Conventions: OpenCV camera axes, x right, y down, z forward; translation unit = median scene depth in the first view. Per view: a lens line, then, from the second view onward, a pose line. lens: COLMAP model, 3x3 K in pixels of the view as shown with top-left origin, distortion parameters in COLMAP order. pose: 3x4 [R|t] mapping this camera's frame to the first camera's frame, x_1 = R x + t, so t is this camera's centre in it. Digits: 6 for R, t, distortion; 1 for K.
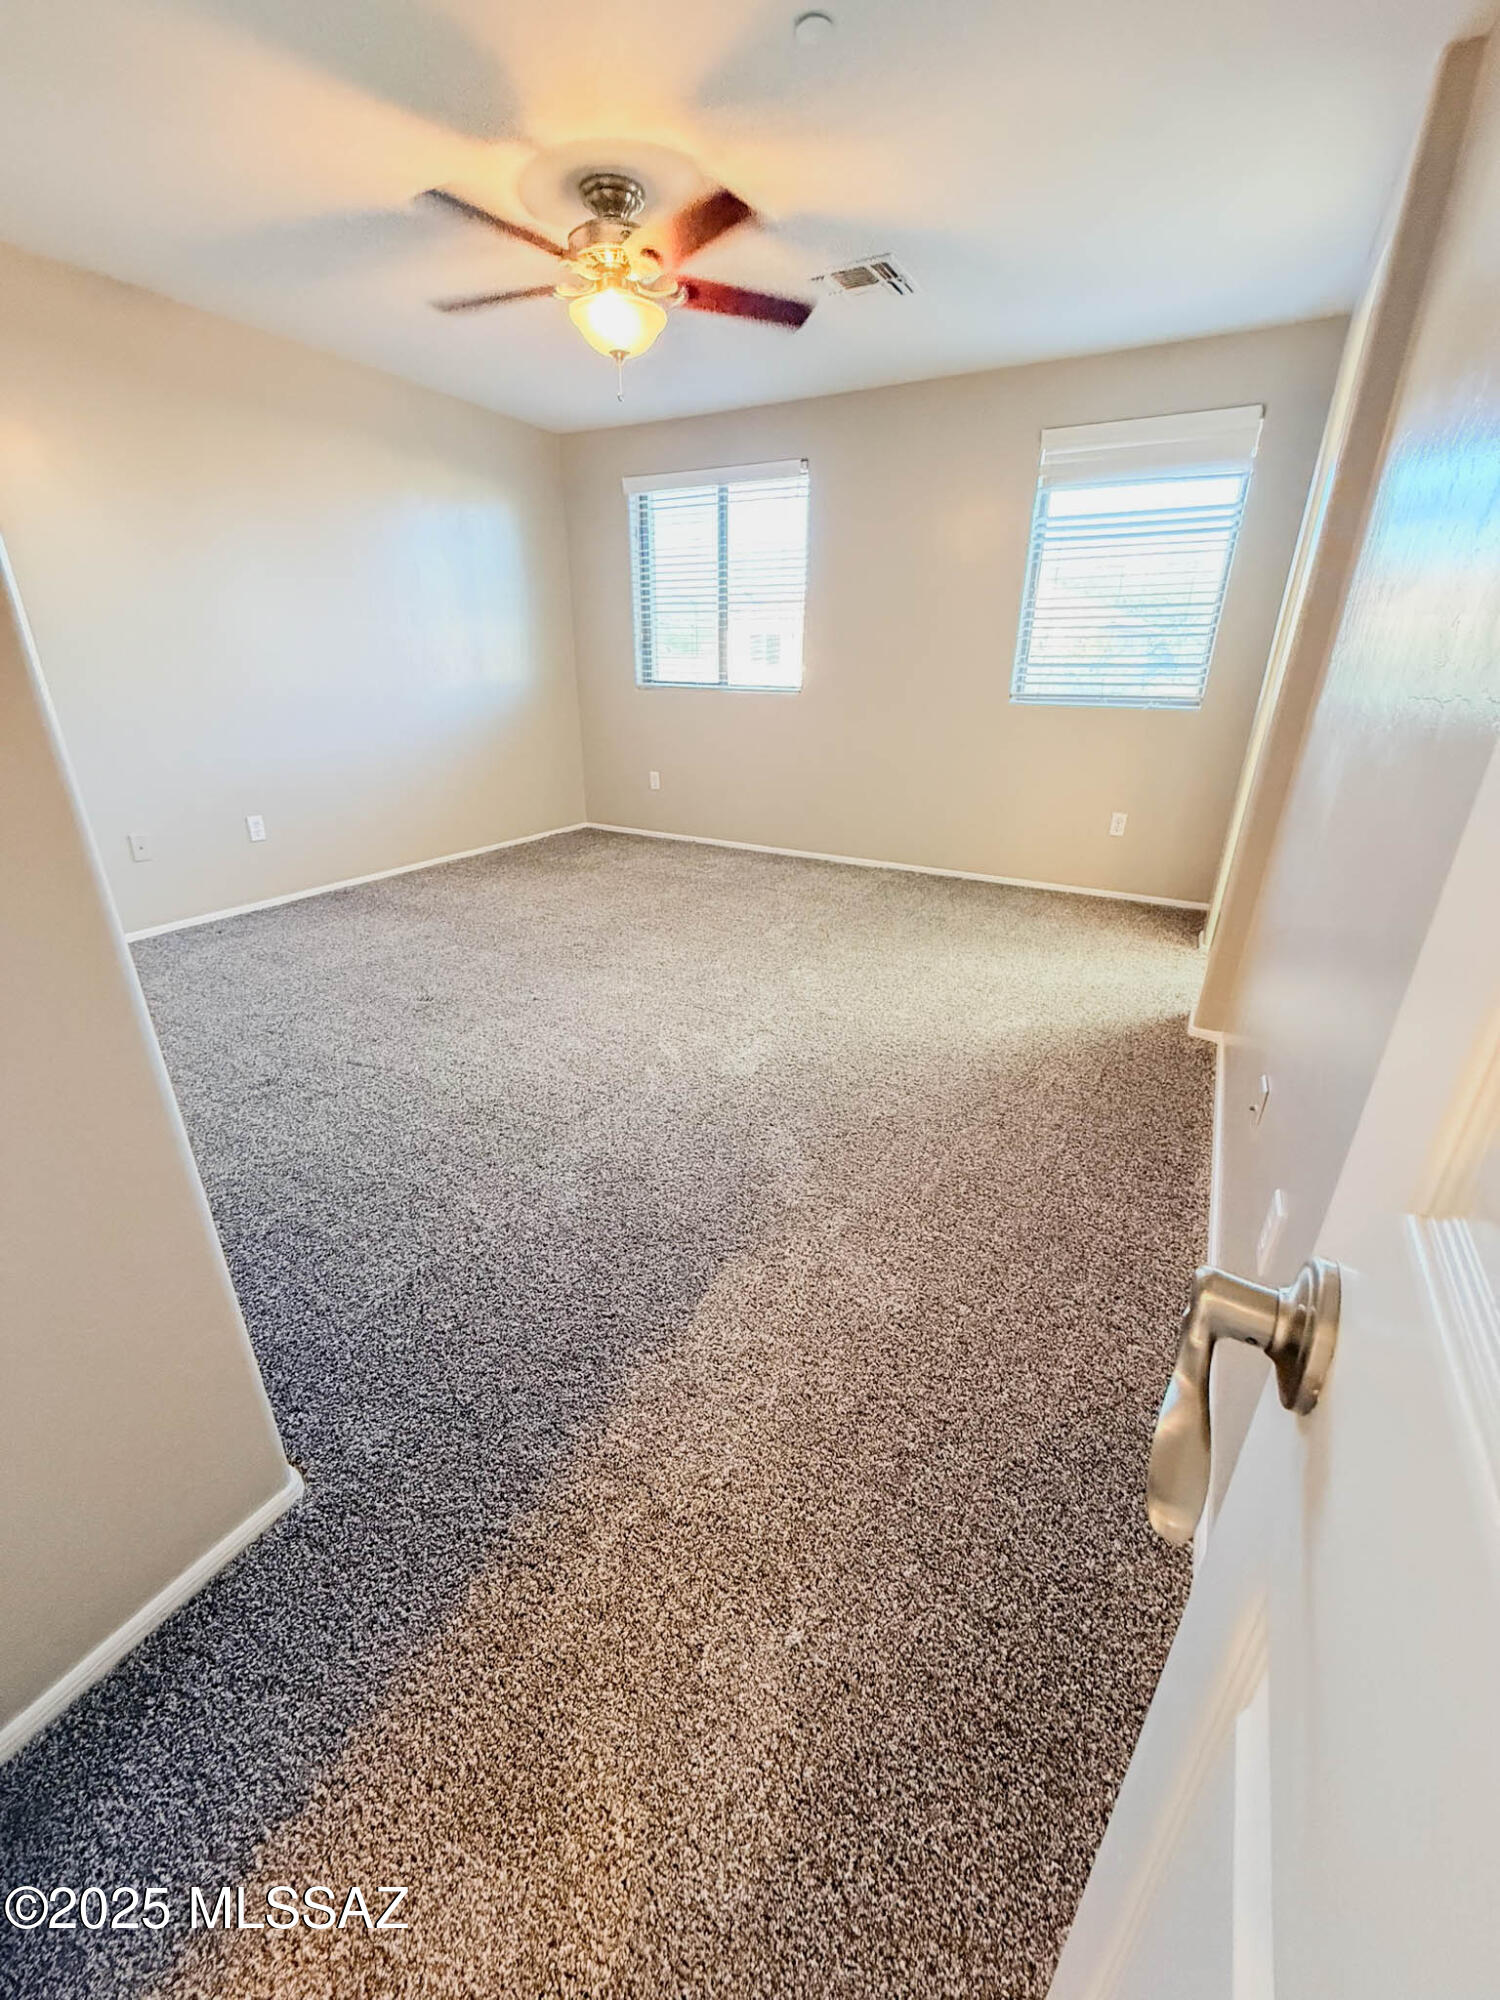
lens RADIAL K [[798.8, 0, 734.3], [0, 798.8, 1000.5], [0, 0, 1]] dist [-0.001396, 0.000567]
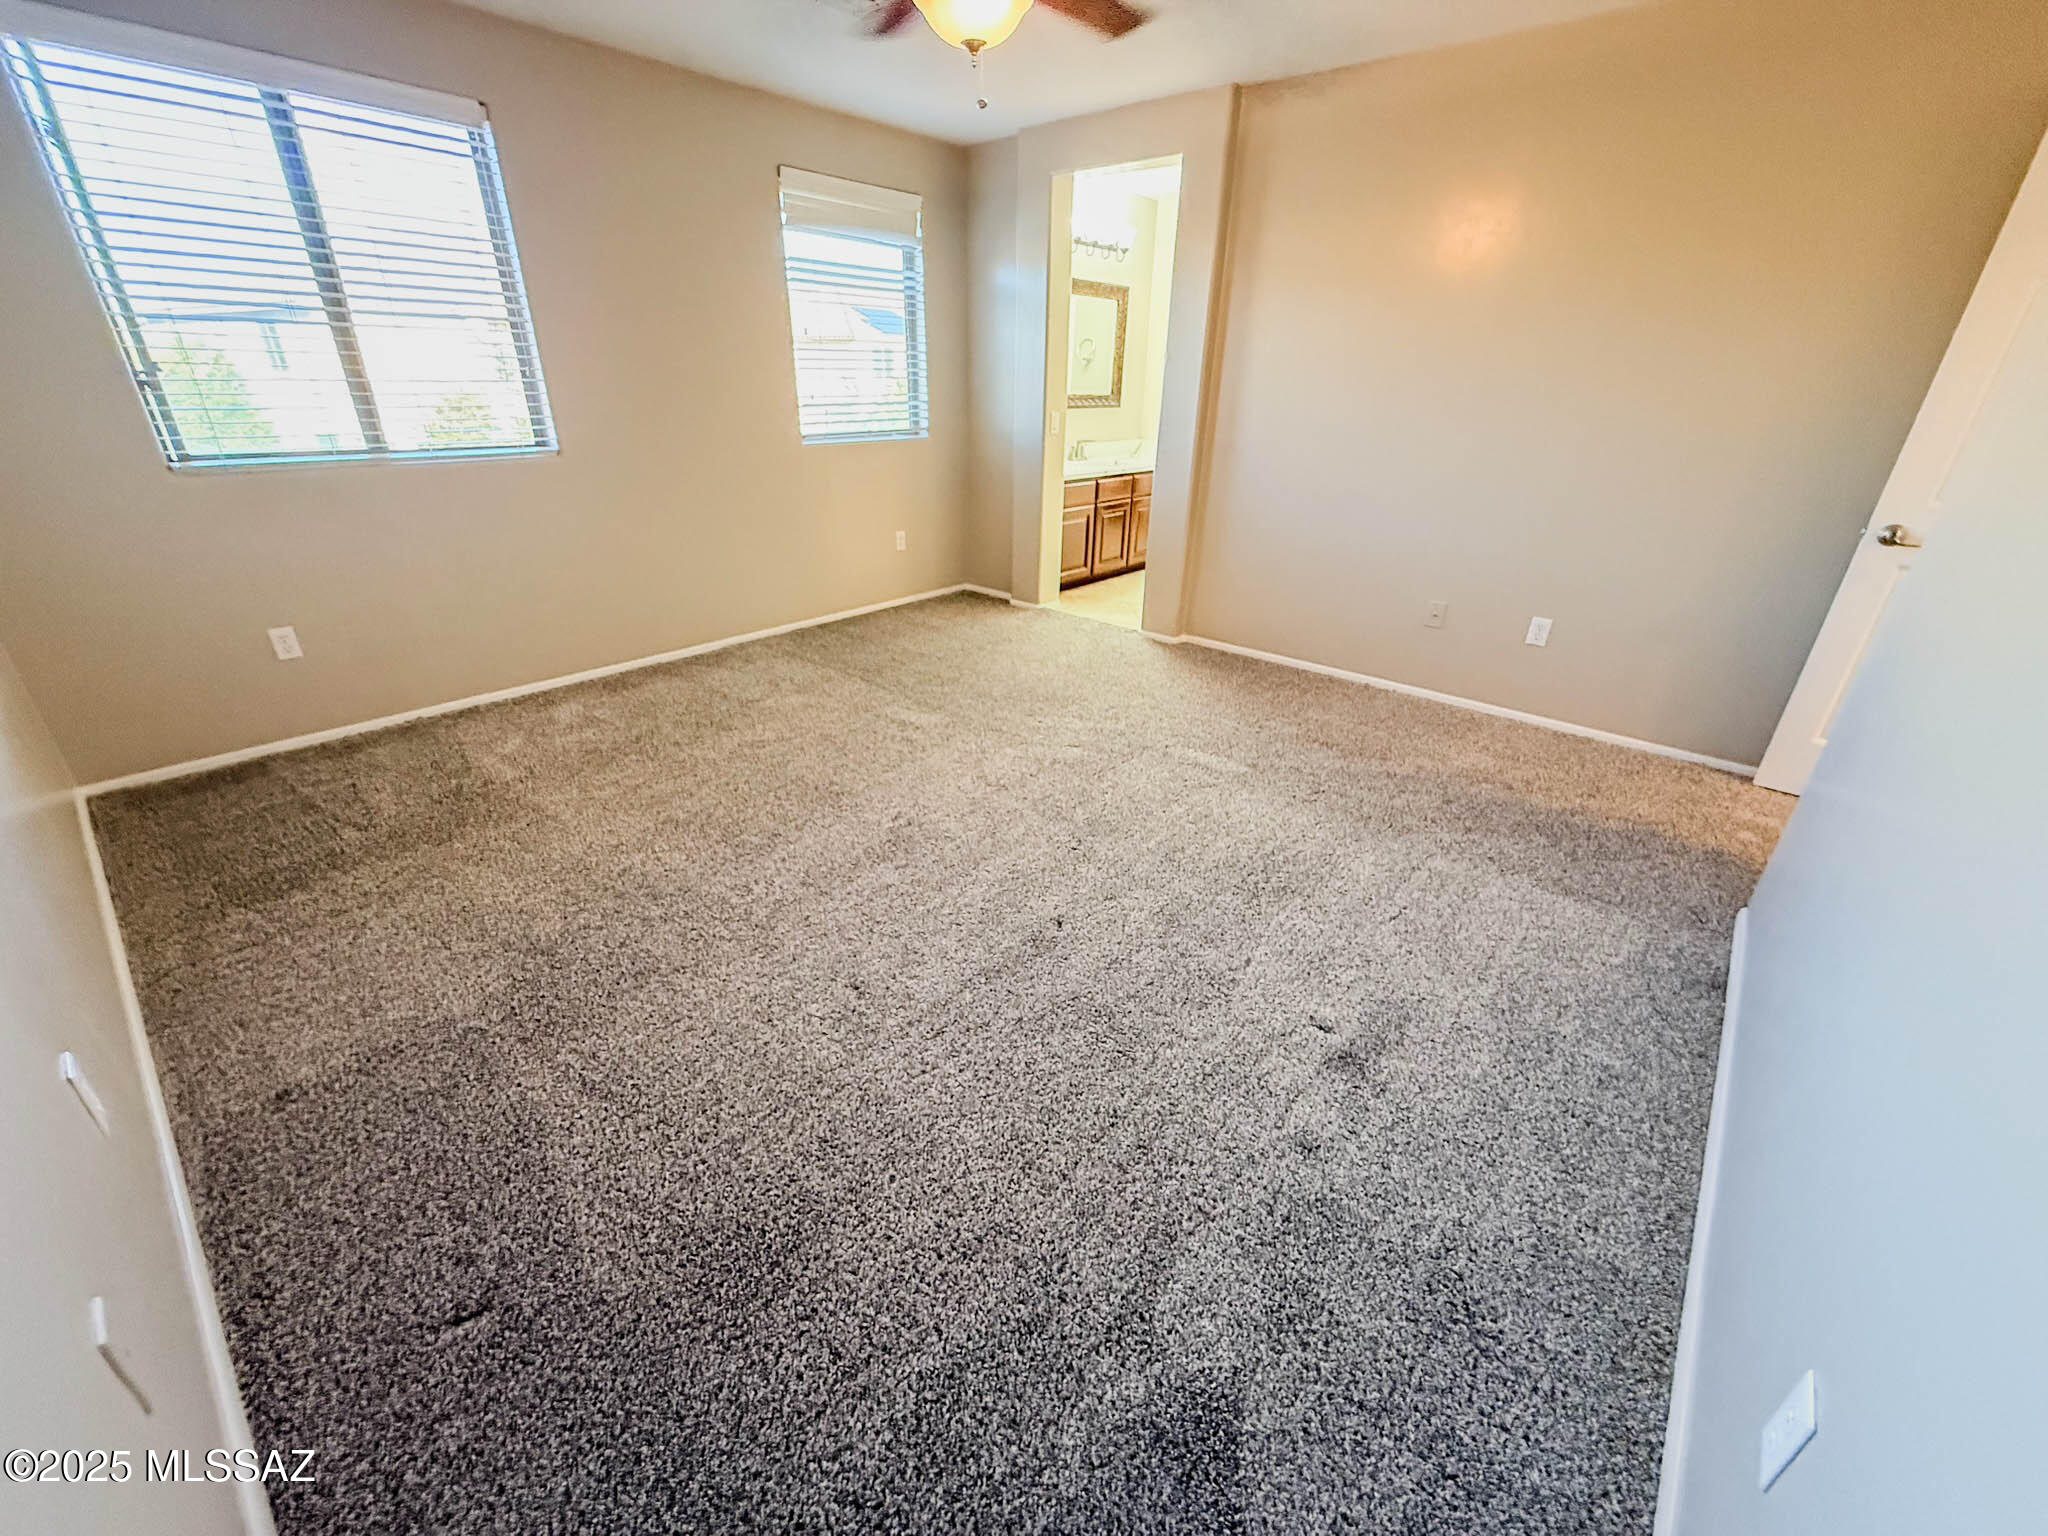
lens RADIAL K [[818.0, 0, 1019.3], [0, 818.0, 768.0], [0, 0, 1]] dist [-0.001396, 0.000567]
pose [[0.194319, -0.426267, 0.883480, -0.671784], [0.377451, 0.863795, 0.333750, -0.262314], [-0.905412, 0.268616, 0.328747, 0.528796]]
